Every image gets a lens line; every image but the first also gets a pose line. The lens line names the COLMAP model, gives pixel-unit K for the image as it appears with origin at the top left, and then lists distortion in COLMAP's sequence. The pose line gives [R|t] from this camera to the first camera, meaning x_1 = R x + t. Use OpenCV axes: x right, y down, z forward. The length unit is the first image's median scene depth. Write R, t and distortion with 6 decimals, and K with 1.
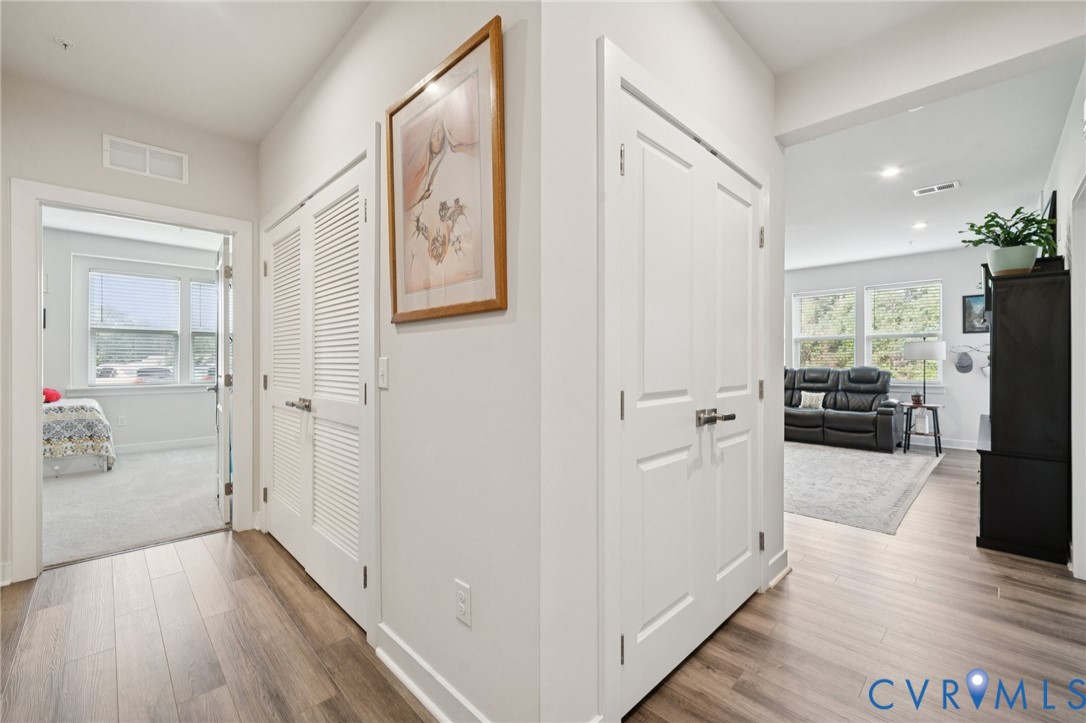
lens RADIAL K [[441.3, 0, 540.1], [0, 441.3, 361.0], [0, 0, 1]] dist [0.000610, 0.000074]
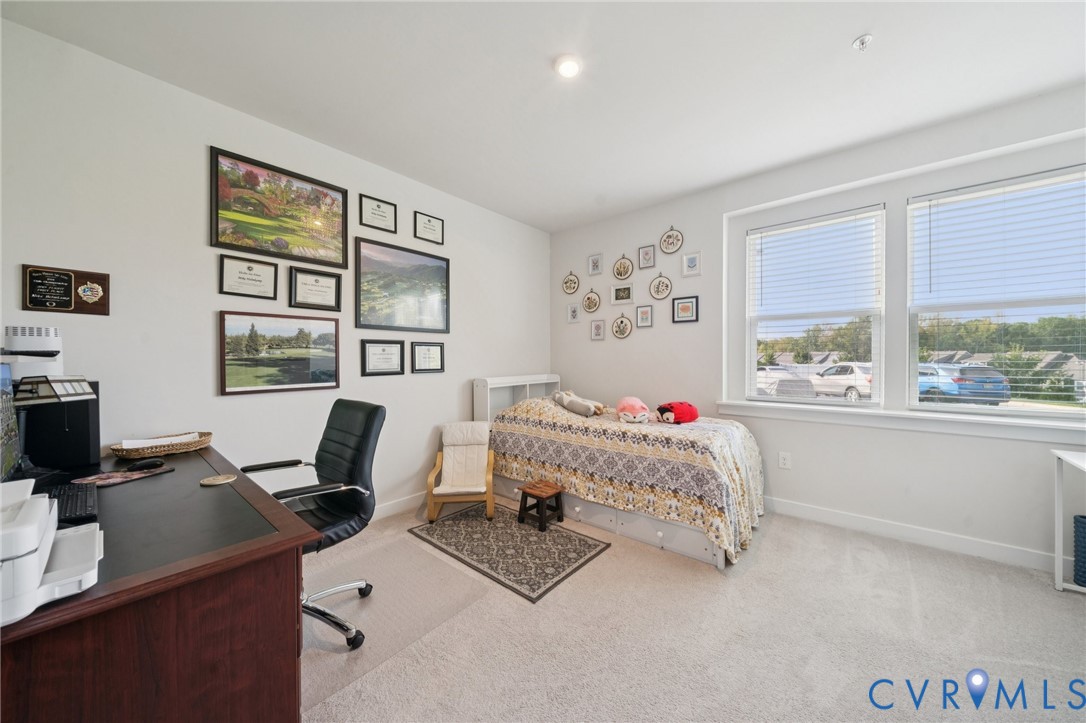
lens RADIAL K [[374.6, 0, 542.9], [0, 374.6, 357.5], [0, 0, 1]] dist [-0.000573, -0.000014]
pose [[0.084548, 0.001073, -0.996419, -0.555896], [-0.002135, 0.999997, 0.000895, -0.011478], [0.996417, 0.002051, 0.084550, 0.761744]]
